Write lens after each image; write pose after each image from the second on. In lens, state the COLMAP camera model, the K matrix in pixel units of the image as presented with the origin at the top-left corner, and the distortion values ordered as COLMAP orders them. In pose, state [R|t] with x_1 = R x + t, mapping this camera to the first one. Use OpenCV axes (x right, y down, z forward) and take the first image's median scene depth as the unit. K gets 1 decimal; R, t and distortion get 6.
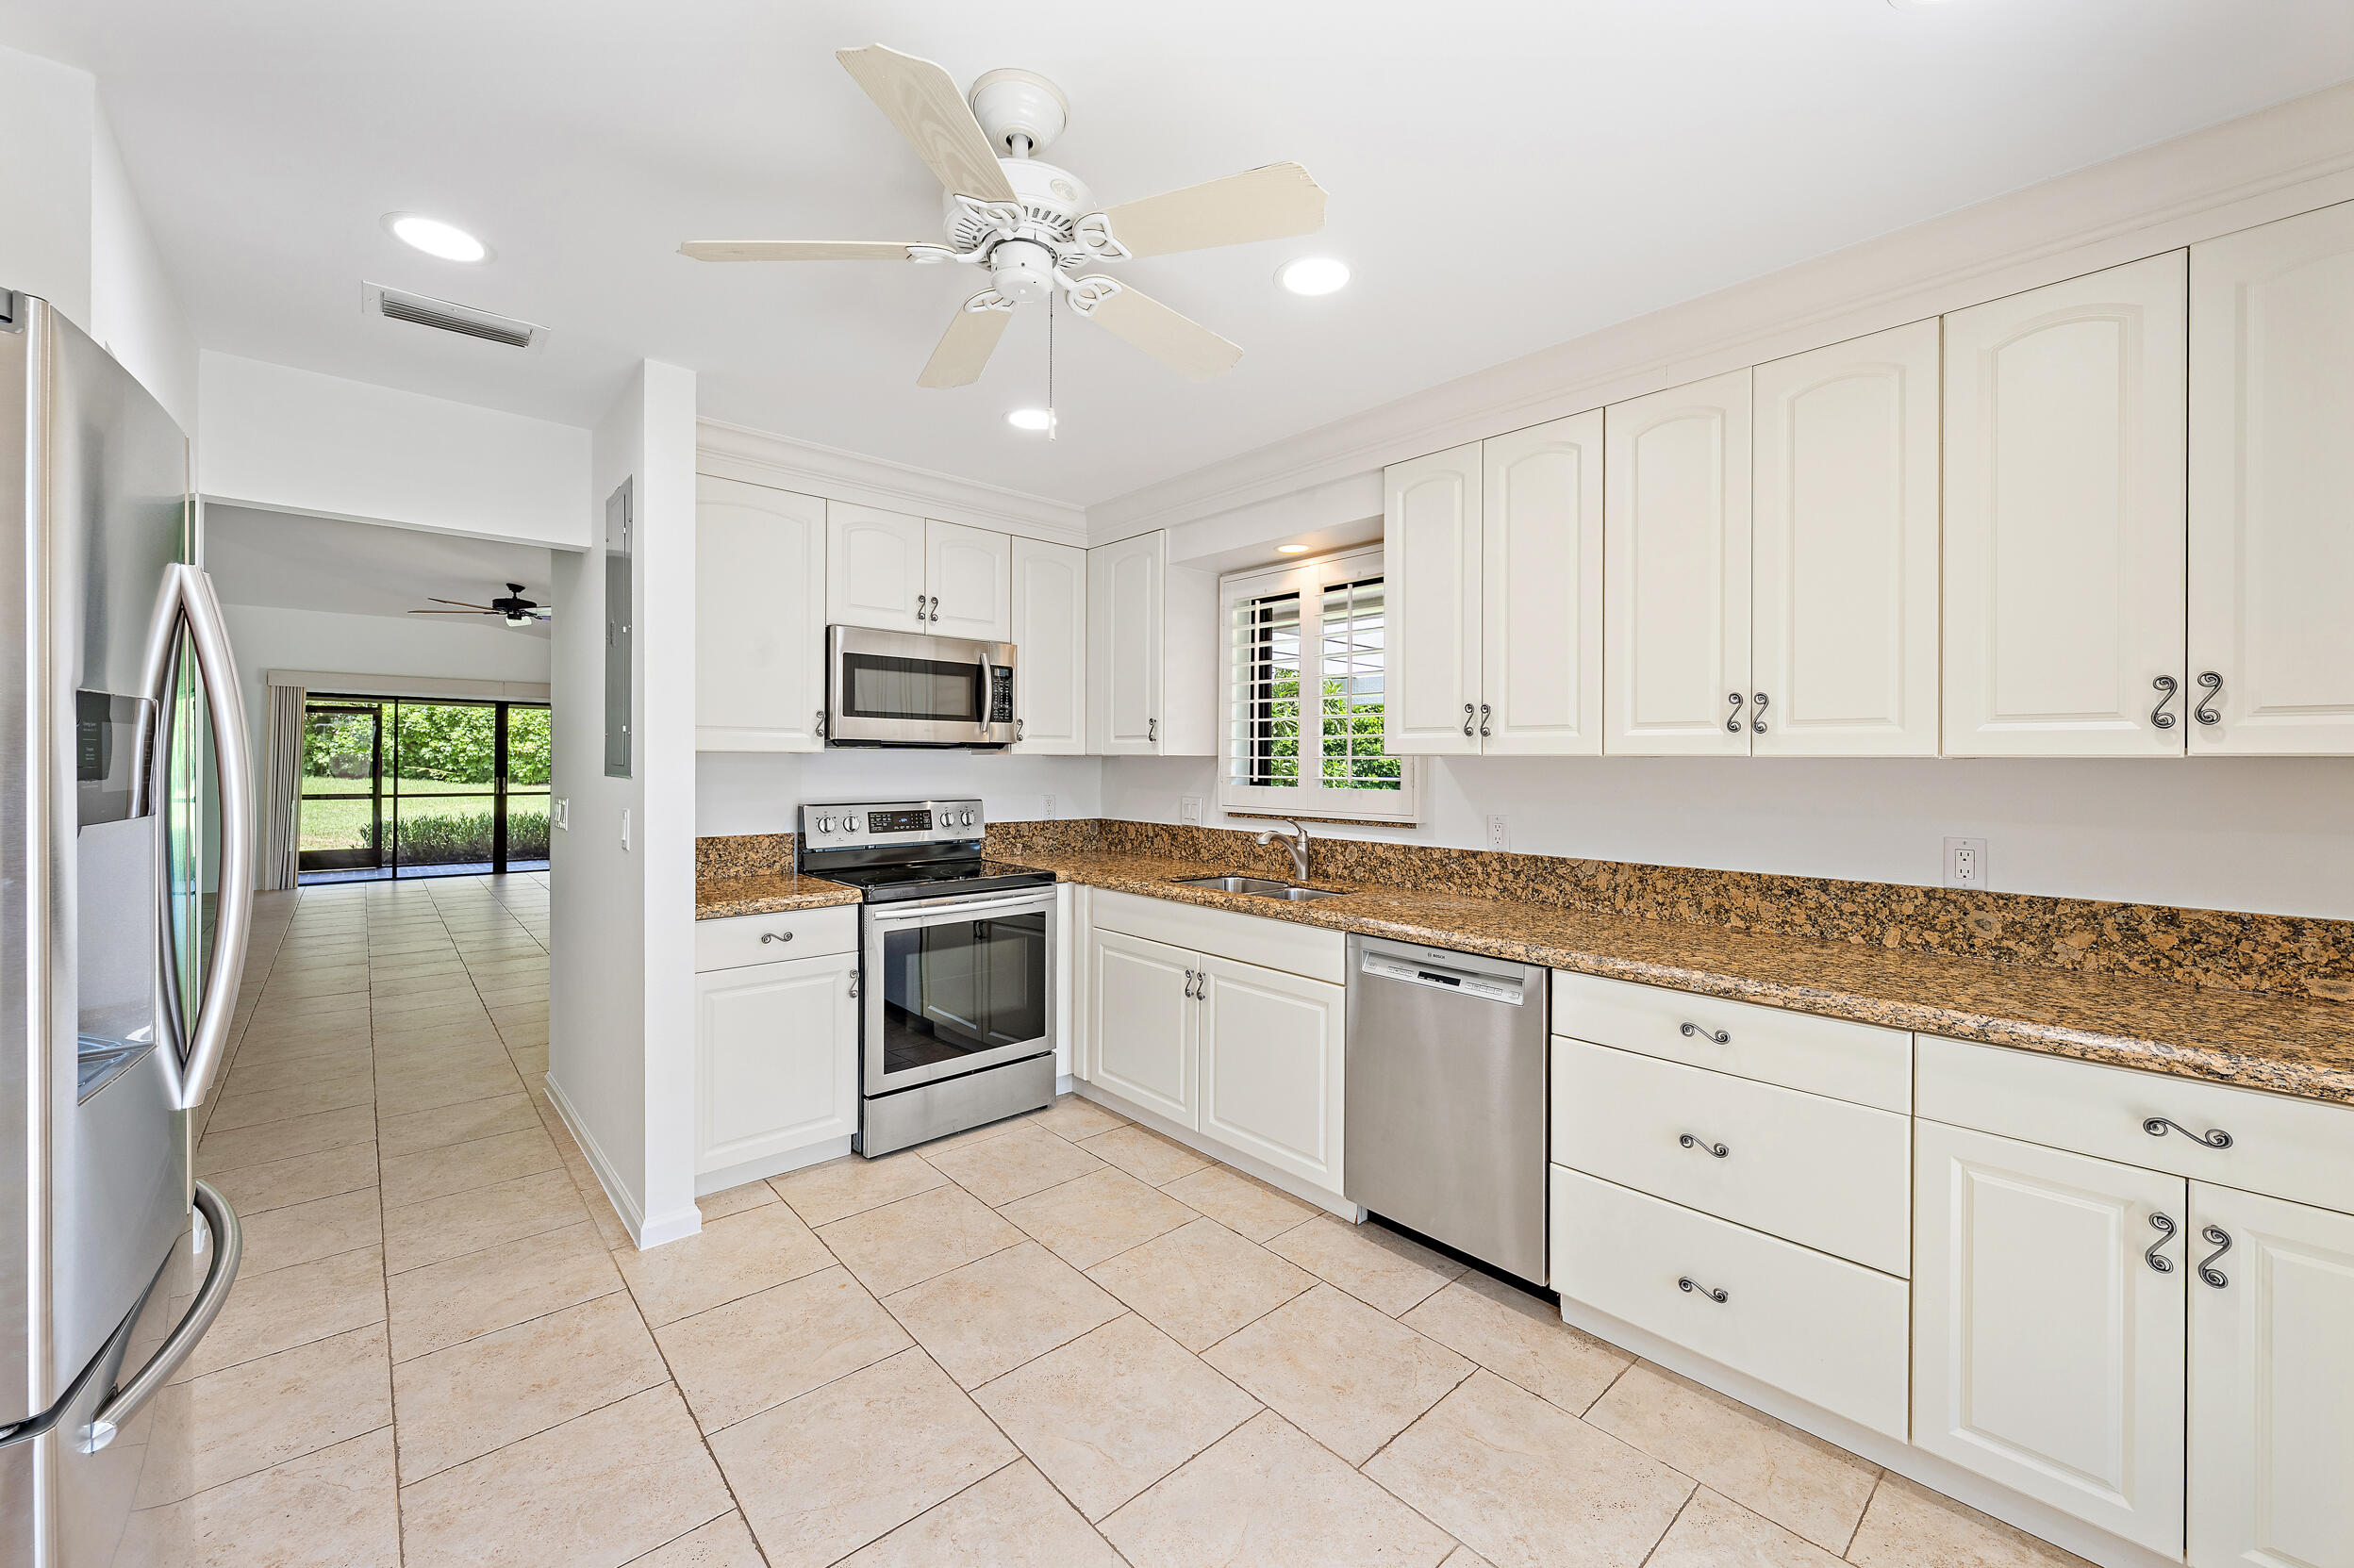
lens RADIAL K [[917.0, 0, 1170.5], [0, 917.0, 769.6], [0, 0, 1]] dist [-0.002787, -0.000118]
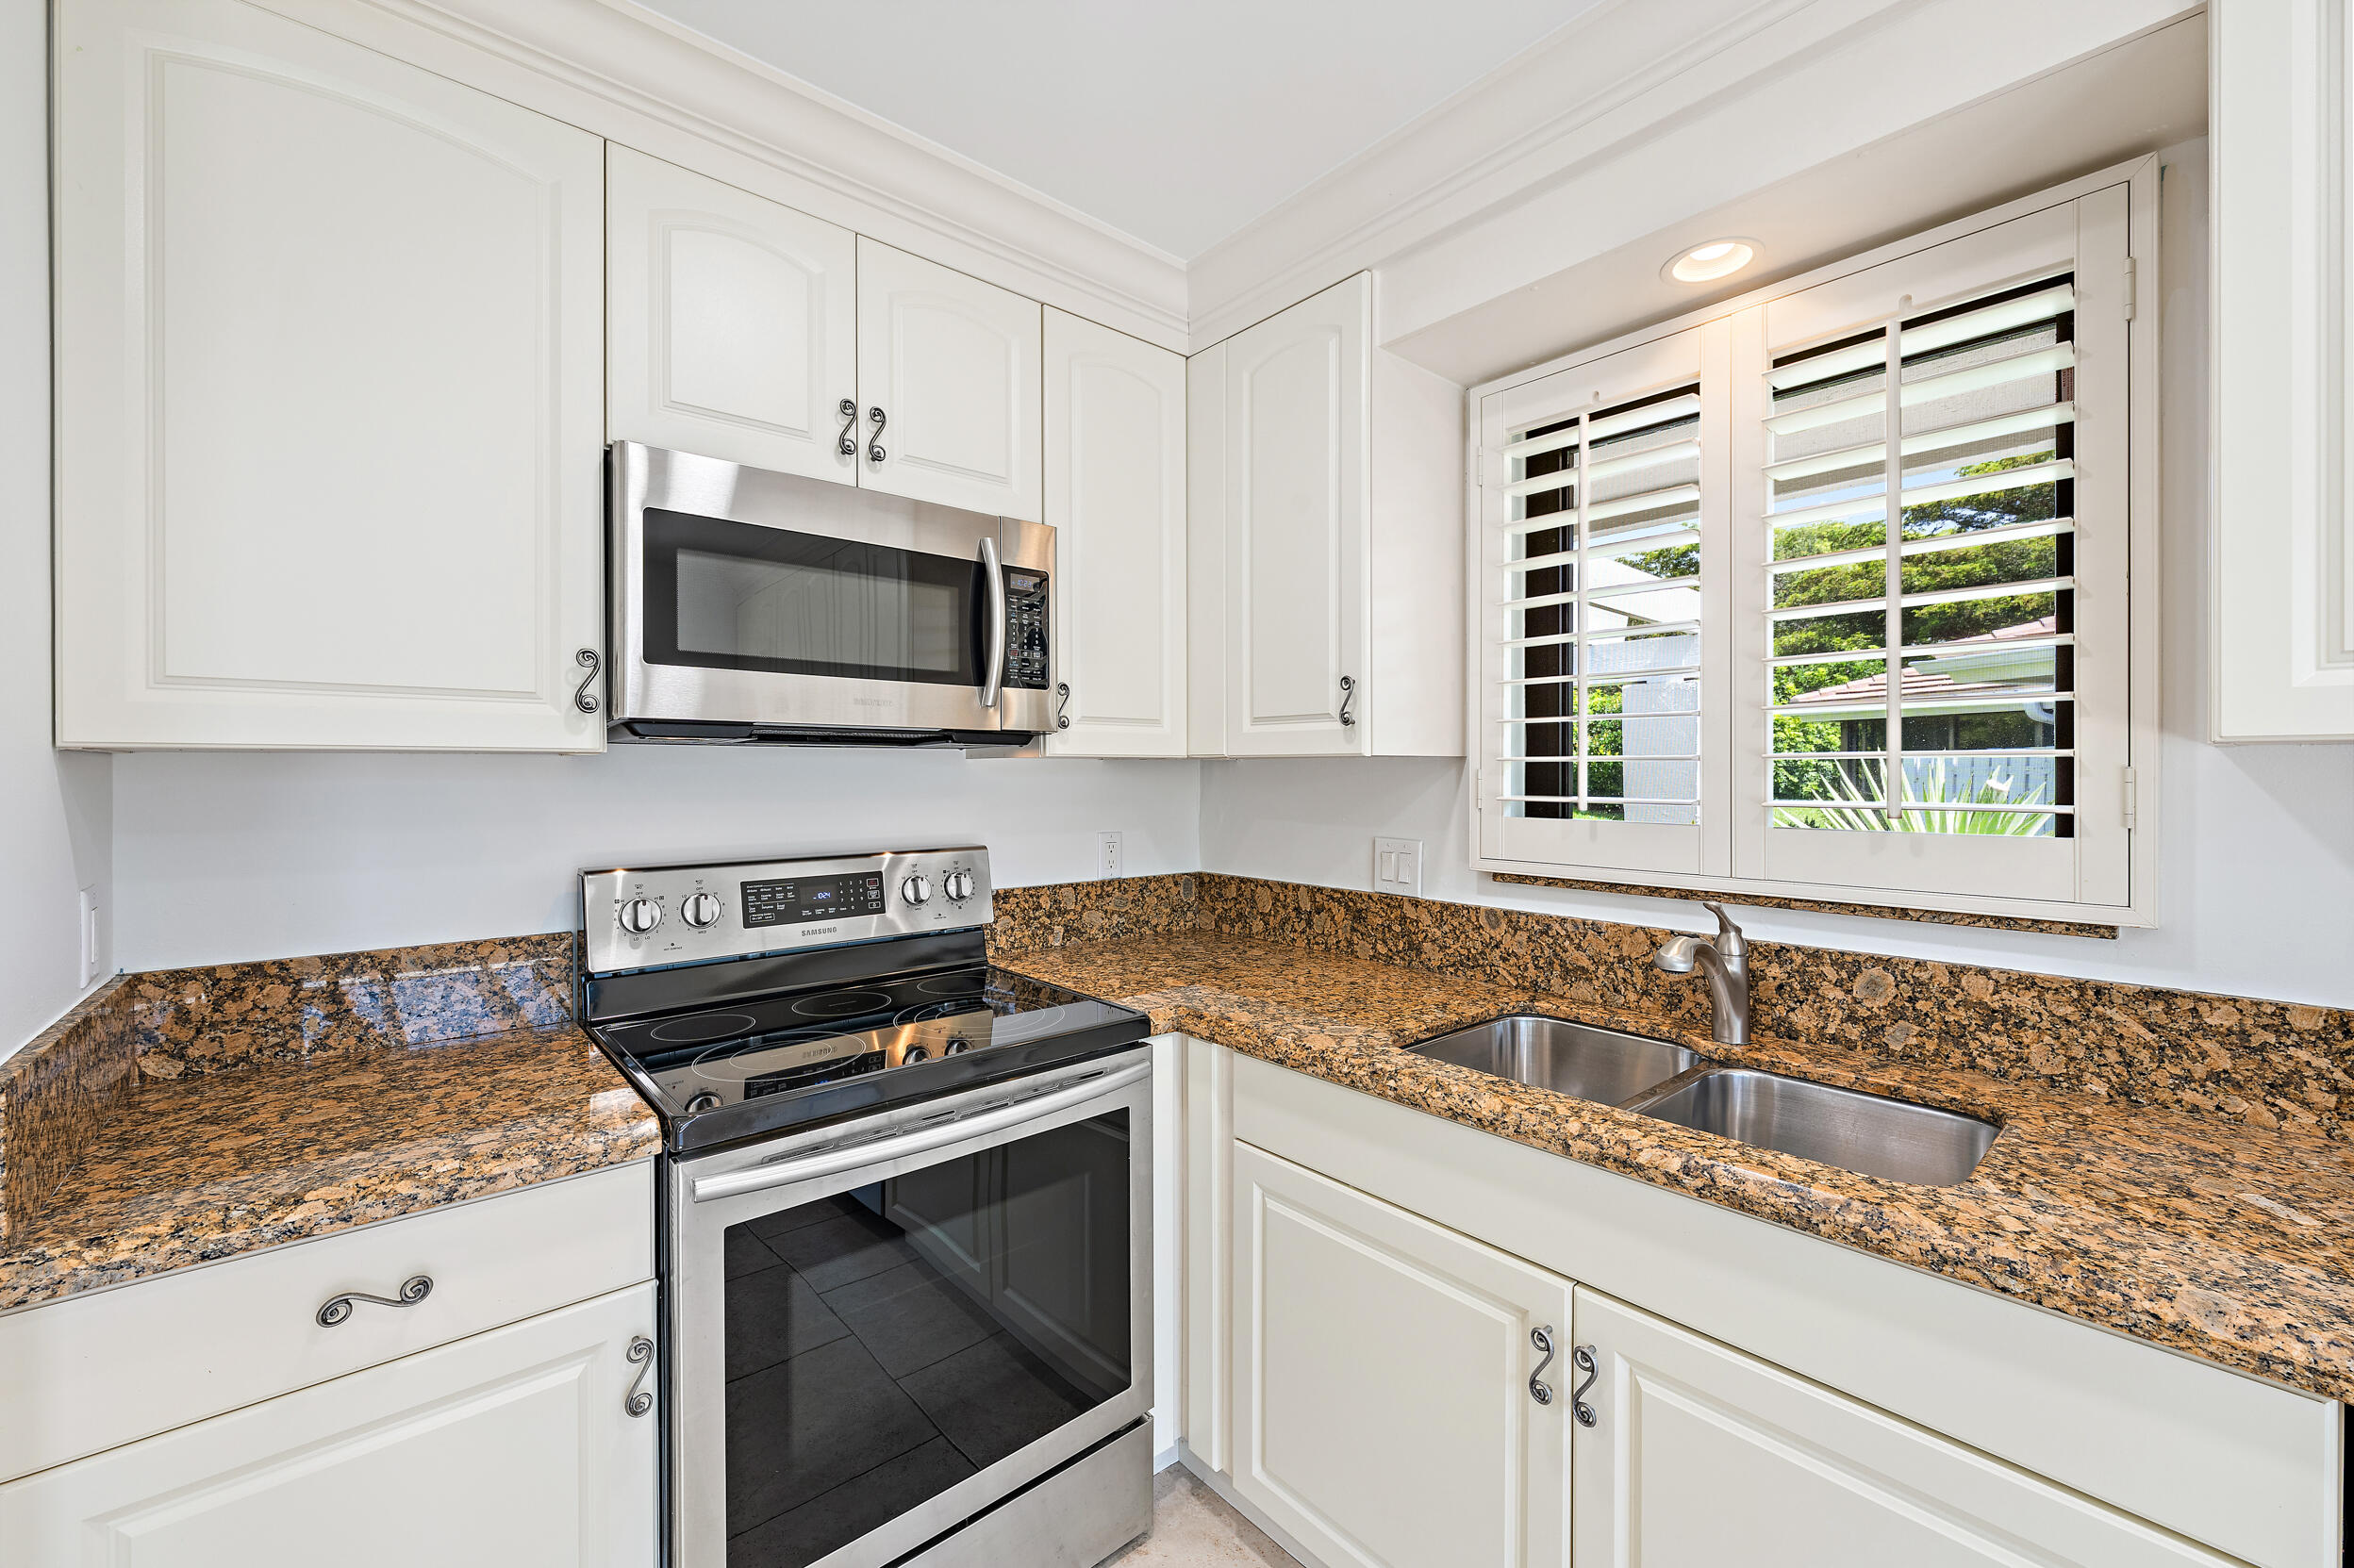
lens RADIAL K [[962.1, 0, 1163.0], [0, 962.1, 778.9], [0, 0, 1]] dist [0.012773, 0.000062]
pose [[0.999631, -0.007312, -0.026157, -0.104653], [0.007305, 0.999973, -0.000359, -0.004190], [0.026159, 0.000168, 0.999658, 0.523110]]
